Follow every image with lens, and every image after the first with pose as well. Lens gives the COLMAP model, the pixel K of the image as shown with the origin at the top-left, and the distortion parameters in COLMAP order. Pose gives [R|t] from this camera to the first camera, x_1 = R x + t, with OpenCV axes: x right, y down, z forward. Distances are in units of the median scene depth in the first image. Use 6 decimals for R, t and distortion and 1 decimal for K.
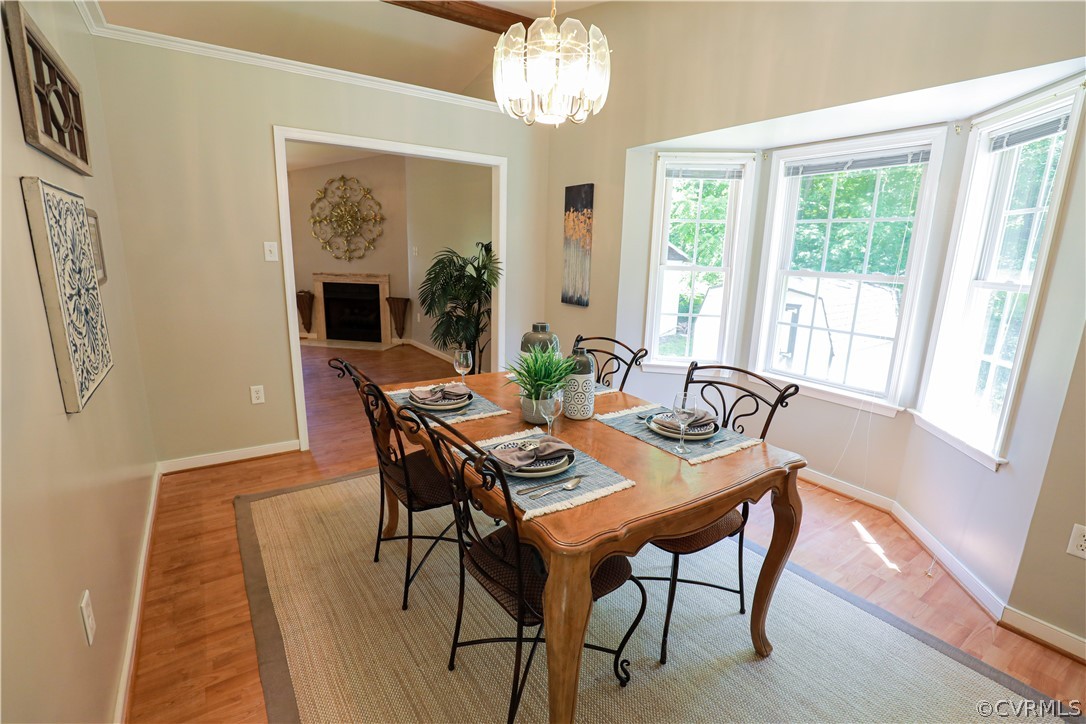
lens RADIAL K [[497.9, 0, 545.1], [0, 497.9, 362.3], [0, 0, 1]] dist [-0.038269, 0.007096]
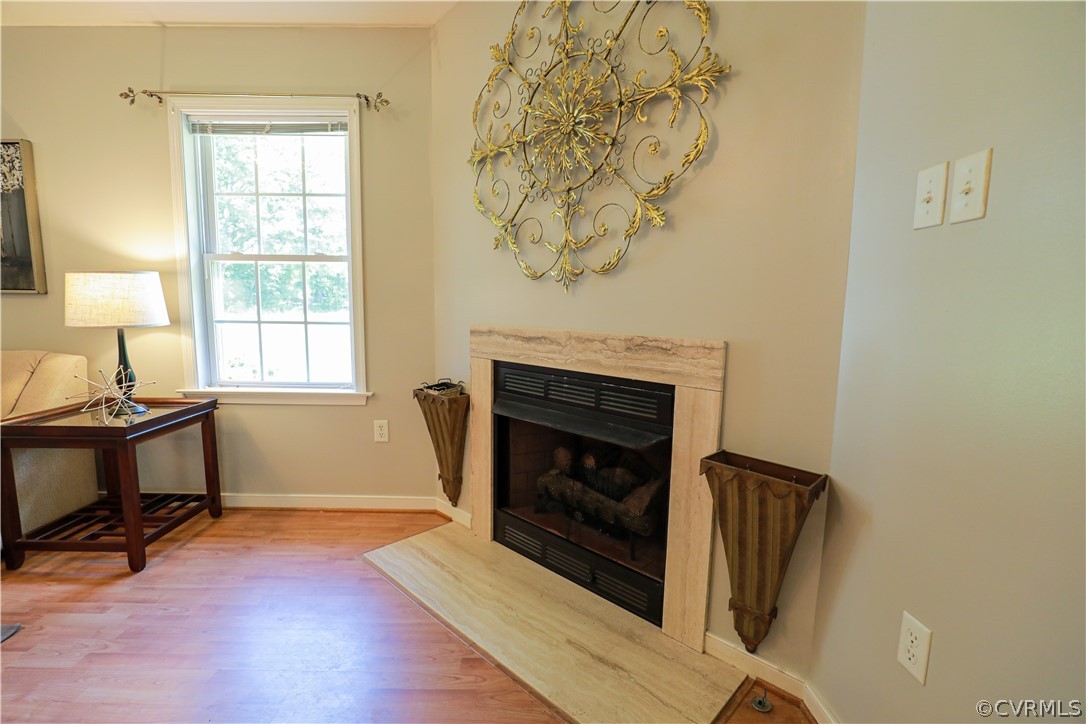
lens RADIAL K [[497.9, 0, 543.4], [0, 497.9, 357.1], [0, 0, 1]] dist [-0.038269, 0.007096]
pose [[0.827764, 0.052429, -0.558621, -0.260227], [-0.119303, 0.989304, -0.083932, -0.144434], [0.548246, 0.136121, 0.825165, 0.781530]]
